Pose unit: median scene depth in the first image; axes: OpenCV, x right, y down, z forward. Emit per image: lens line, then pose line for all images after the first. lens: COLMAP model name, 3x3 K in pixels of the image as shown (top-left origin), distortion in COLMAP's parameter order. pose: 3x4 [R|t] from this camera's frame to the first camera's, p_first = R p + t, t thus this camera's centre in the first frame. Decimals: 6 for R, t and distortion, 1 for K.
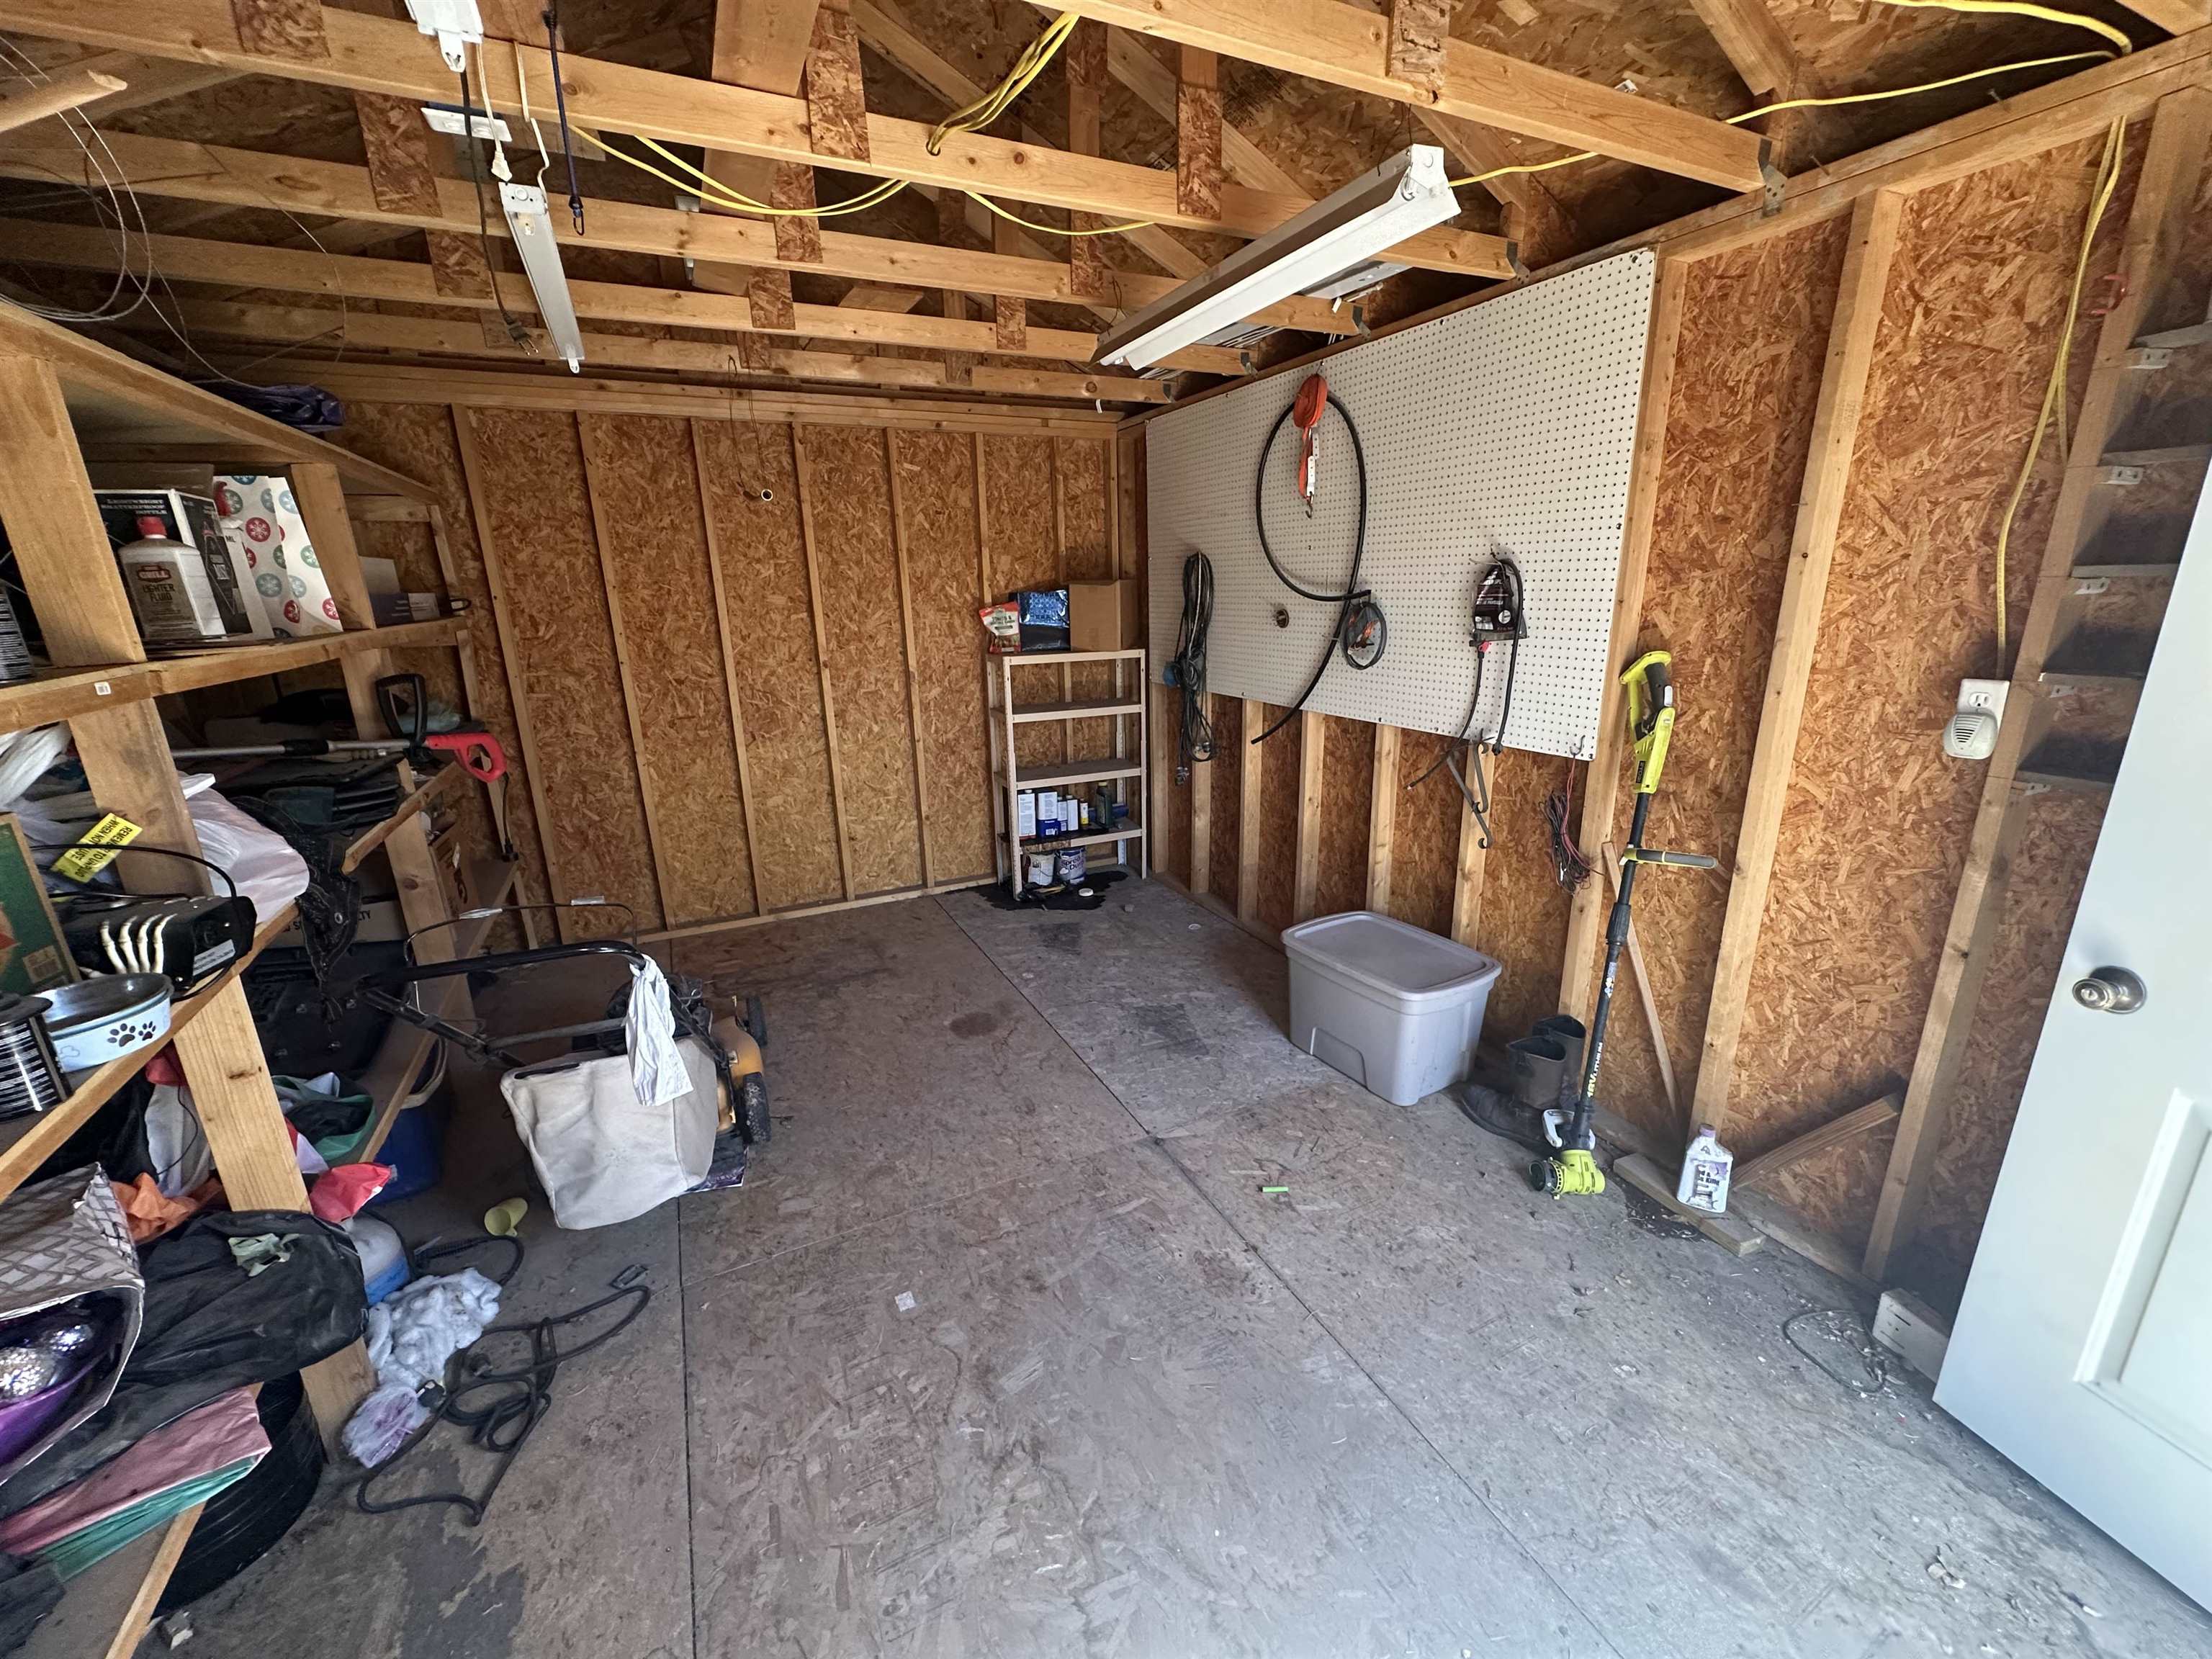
lens RADIAL K [[877.6, 0, 1102.6], [0, 877.6, 828.7], [0, 0, 1]] dist [-0.000300, 0.000081]
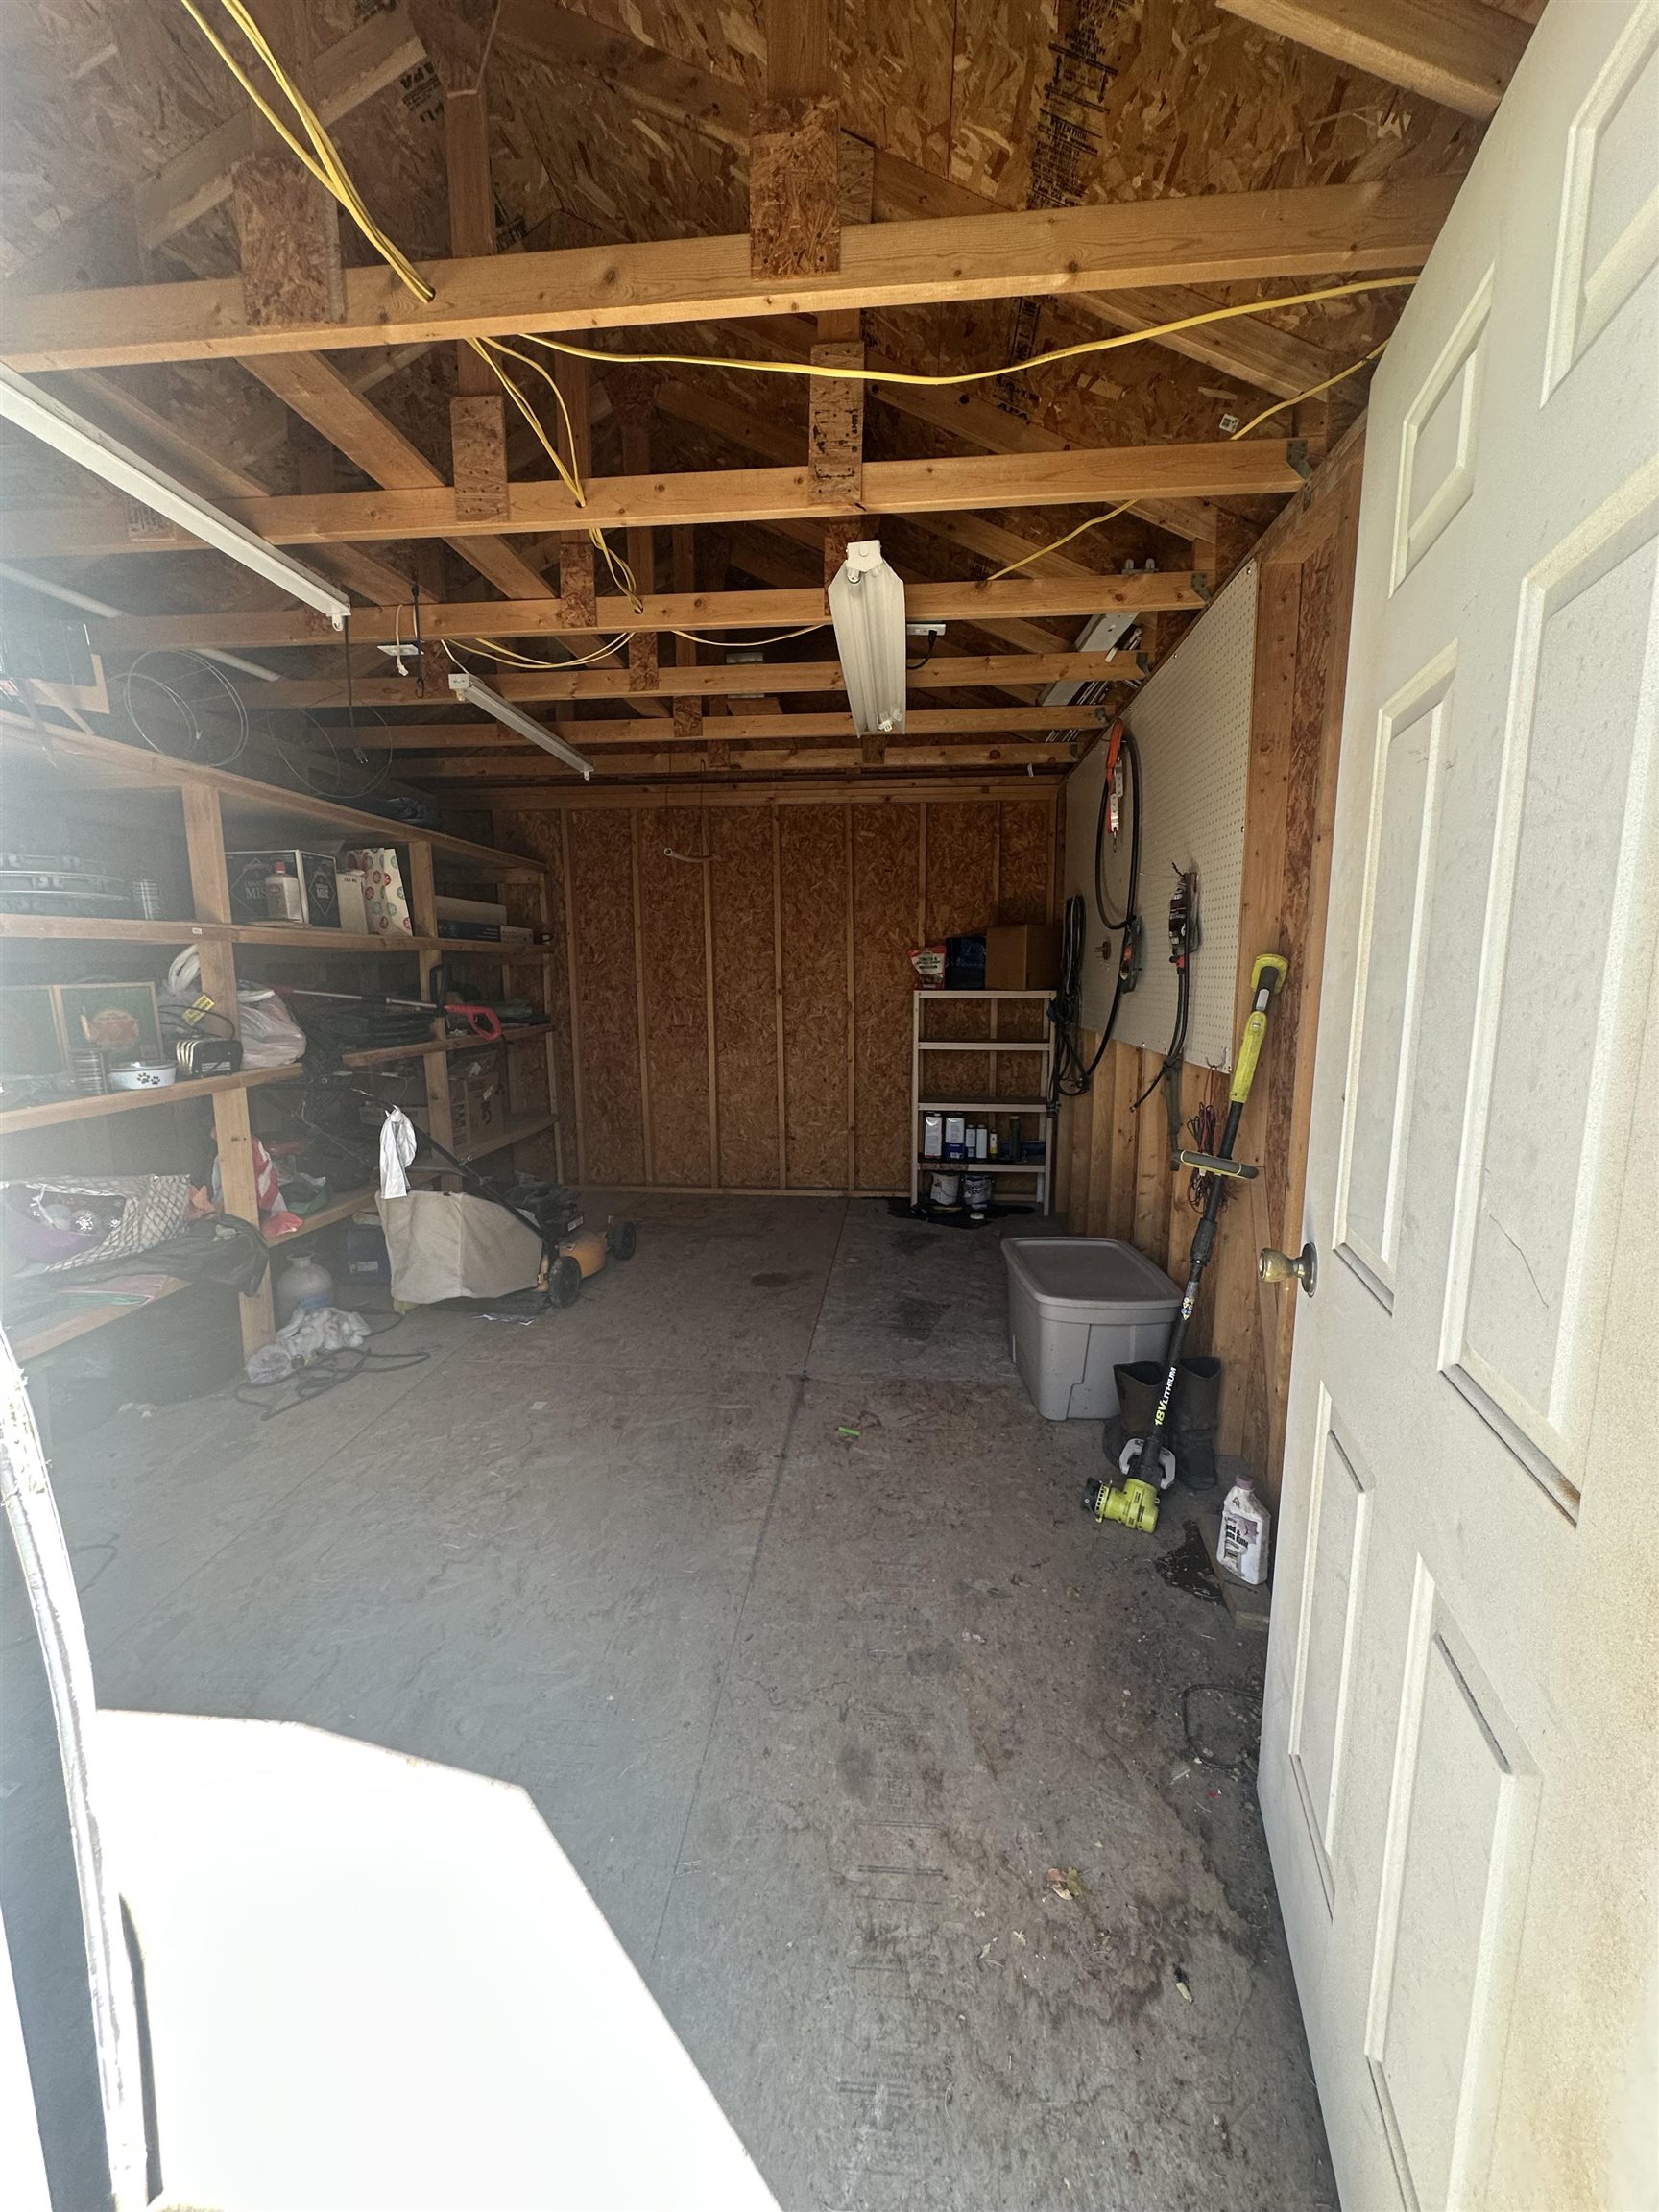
lens RADIAL K [[877.6, 0, 835.0], [0, 877.6, 1108.1], [0, 0, 1]] dist [-0.000300, 0.000081]
pose [[0.858355, 0.097258, -0.503754, 0.416798], [-0.154348, 0.985334, -0.072761, 0.056930], [0.489289, 0.140208, 0.860778, -0.006806]]
